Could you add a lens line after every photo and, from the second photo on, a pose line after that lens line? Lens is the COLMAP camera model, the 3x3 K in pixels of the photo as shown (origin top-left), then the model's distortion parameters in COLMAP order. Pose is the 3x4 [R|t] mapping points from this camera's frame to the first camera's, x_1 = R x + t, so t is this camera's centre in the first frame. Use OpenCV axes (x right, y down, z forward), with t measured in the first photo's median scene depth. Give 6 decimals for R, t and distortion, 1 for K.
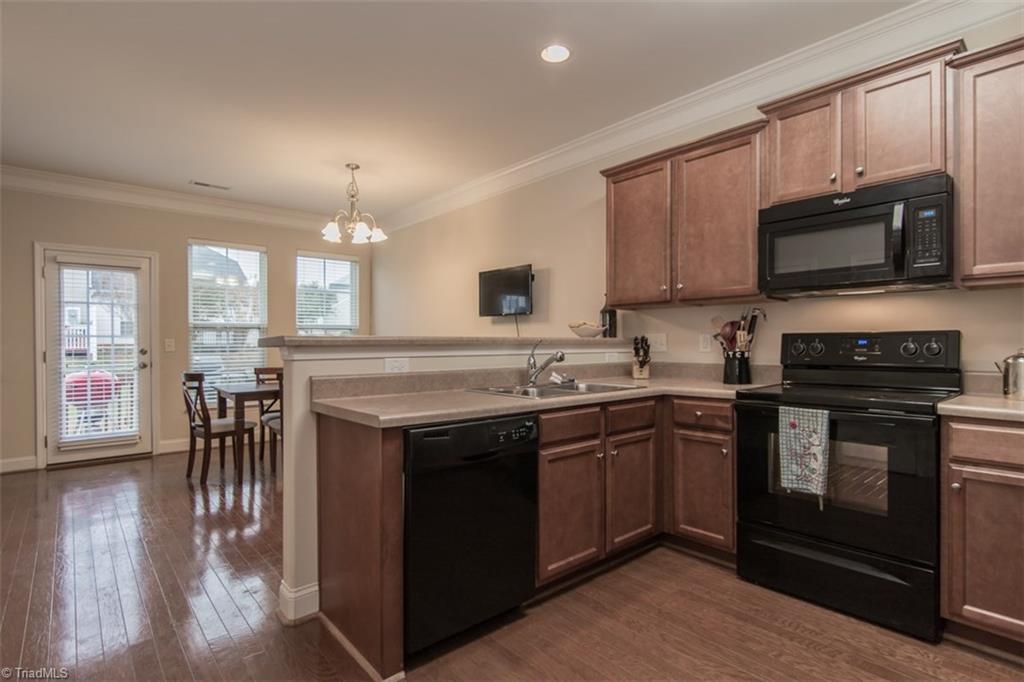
lens RADIAL K [[509.3, 0, 518.5], [0, 509.3, 342.7], [0, 0, 1]] dist [-0.003834, -0.001780]
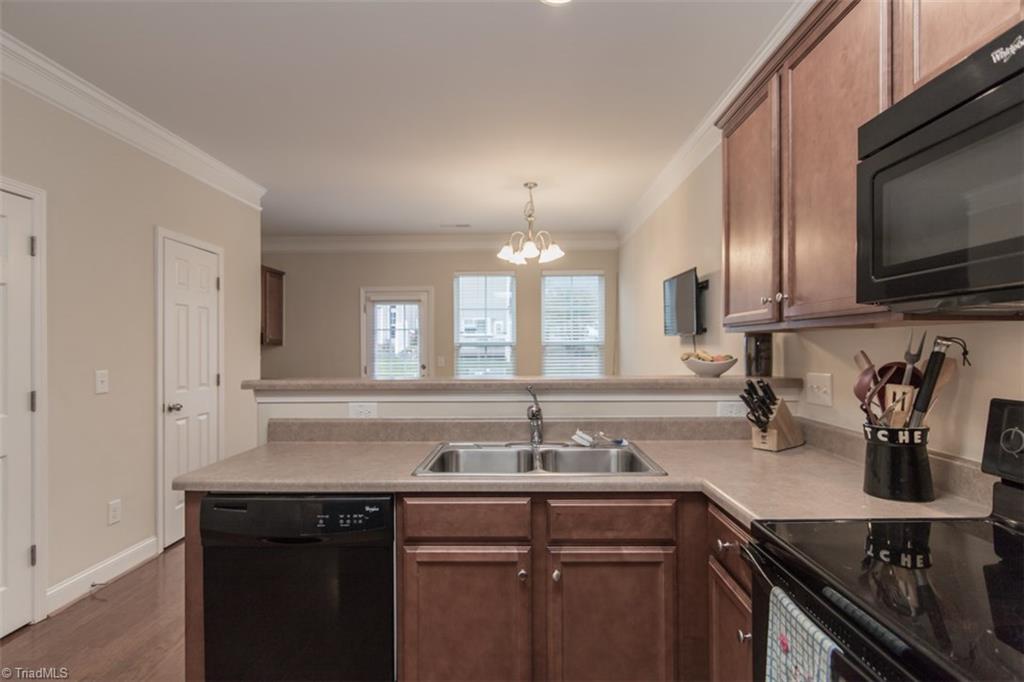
lens RADIAL K [[509.3, 0, 514.5], [0, 509.3, 340.7], [0, 0, 1]] dist [-0.003834, -0.001780]
pose [[0.733904, -0.008660, -0.679198, 0.330970], [0.003795, 0.999955, -0.008649, -0.041126], [0.679243, 0.003770, 0.733904, 0.275295]]
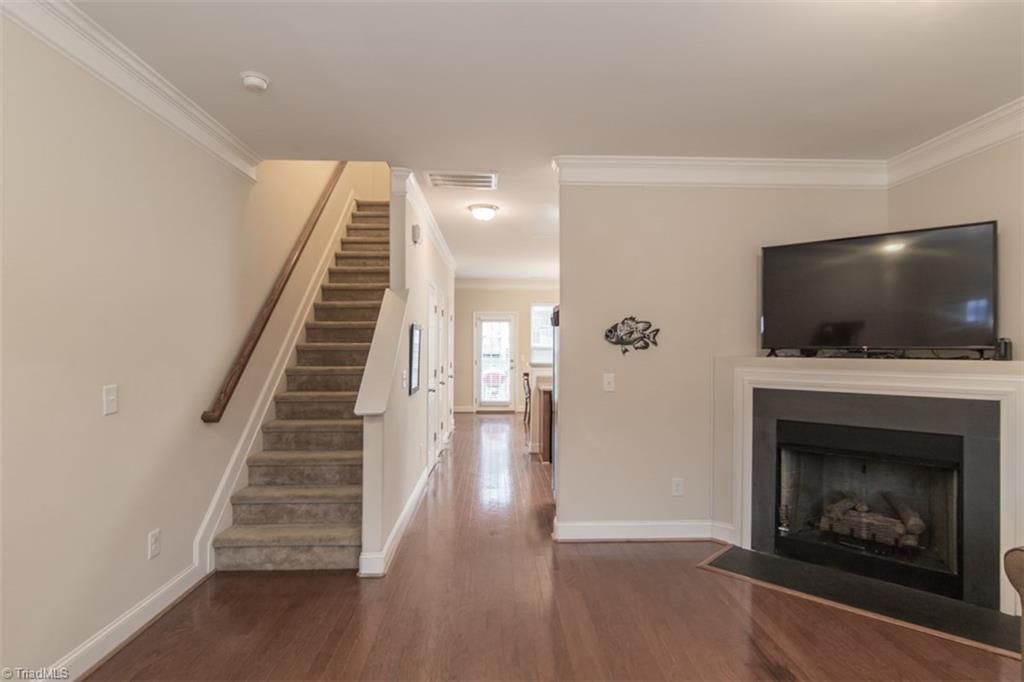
lens RADIAL K [[535.1, 0, 514.4], [0, 535.1, 345.6], [0, 0, 1]] dist [-0.004272, -0.001078]
pose [[0.774247, 0.008415, -0.632827, 0.739946], [-0.007615, 0.999963, 0.003980, -0.061866], [0.632837, 0.001738, 0.774283, -0.773123]]
